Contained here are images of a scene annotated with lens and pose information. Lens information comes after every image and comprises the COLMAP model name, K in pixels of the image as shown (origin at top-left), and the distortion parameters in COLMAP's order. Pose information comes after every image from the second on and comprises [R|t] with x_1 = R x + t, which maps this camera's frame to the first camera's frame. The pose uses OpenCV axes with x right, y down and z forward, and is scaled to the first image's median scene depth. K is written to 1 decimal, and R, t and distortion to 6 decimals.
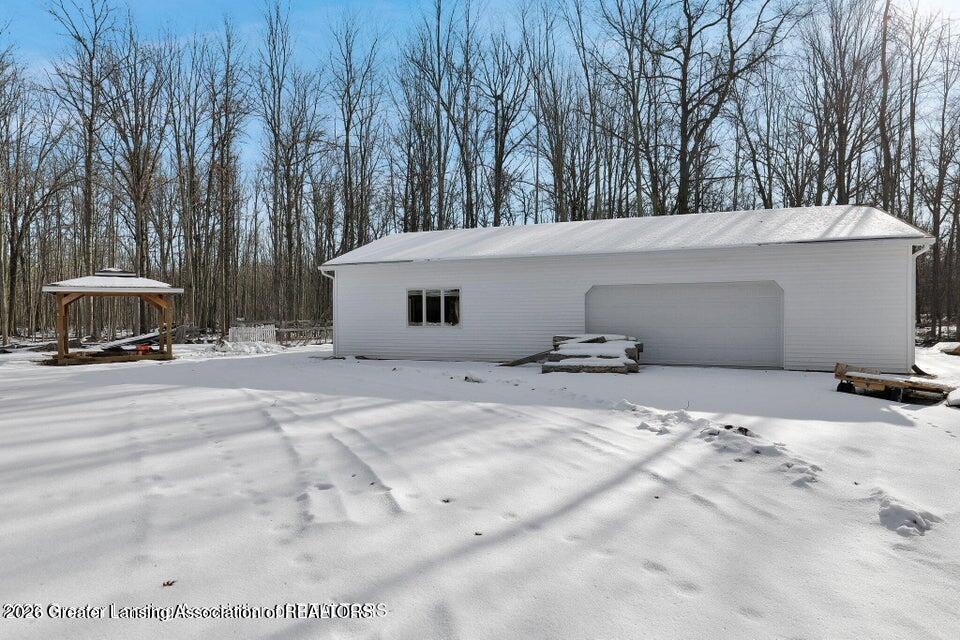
lens RADIAL K [[516.5, 0, 480.7], [0, 516.5, 315.3], [0, 0, 1]] dist [0.000946, 0.000232]
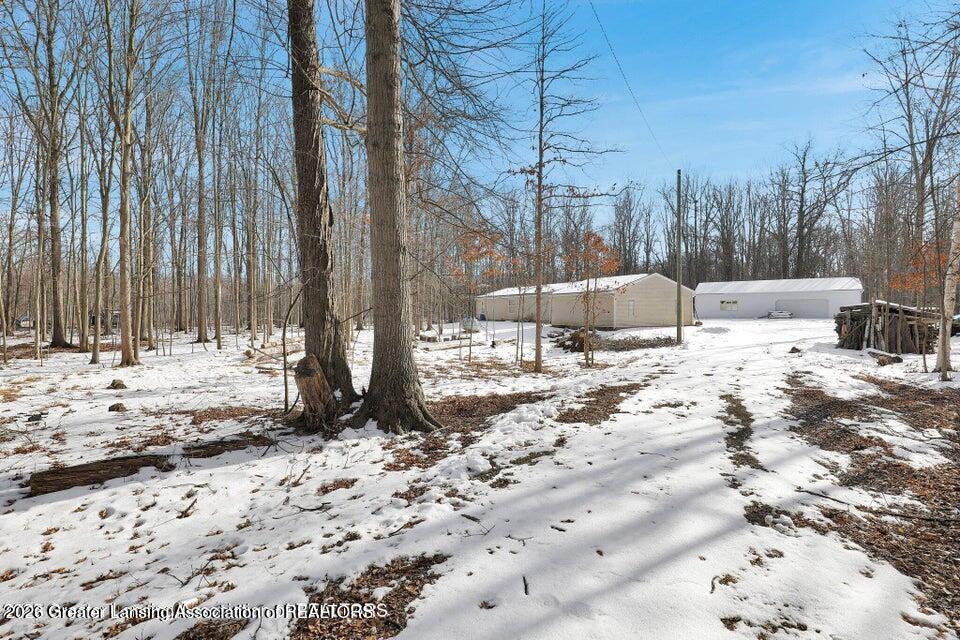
lens RADIAL K [[425.4, 0, 480.0], [0, 425.4, 320.0], [0, 0, 1]] dist [0.000074, -0.000078]
pose [[0.965682, 0.007805, -0.259609, -0.466915], [-0.008539, 0.999962, -0.001698, 0.050222], [0.259586, 0.003856, 0.965712, -1.133900]]
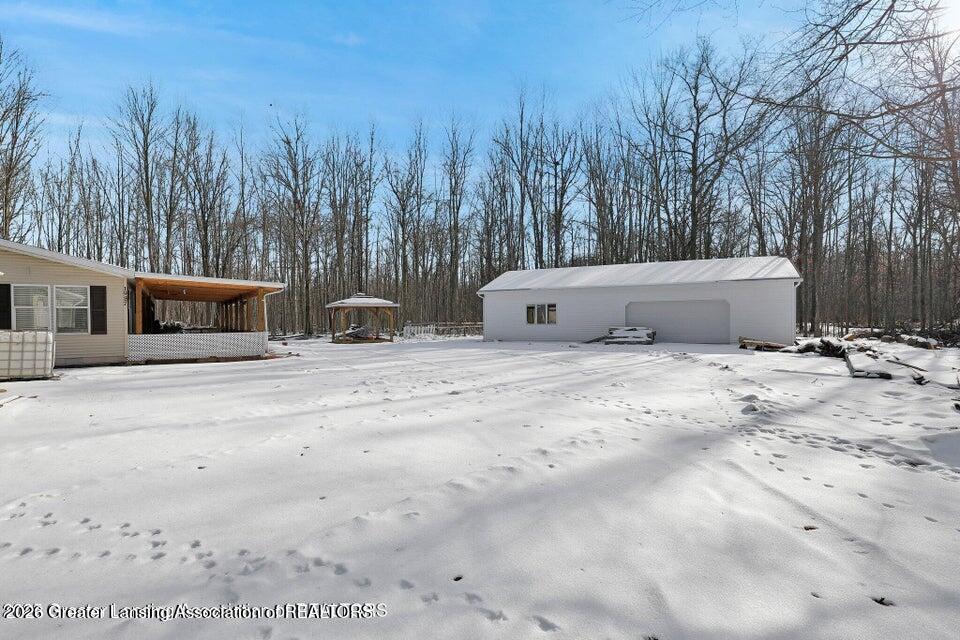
lens RADIAL K [[425.4, 0, 480.0], [0, 425.4, 320.0], [0, 0, 1]] dist [0.000074, -0.000078]
pose [[0.993038, -0.001417, -0.117788, -0.058877], [0.001098, 0.999996, -0.002773, 0.005211], [0.117791, 0.002625, 0.993035, -0.250036]]
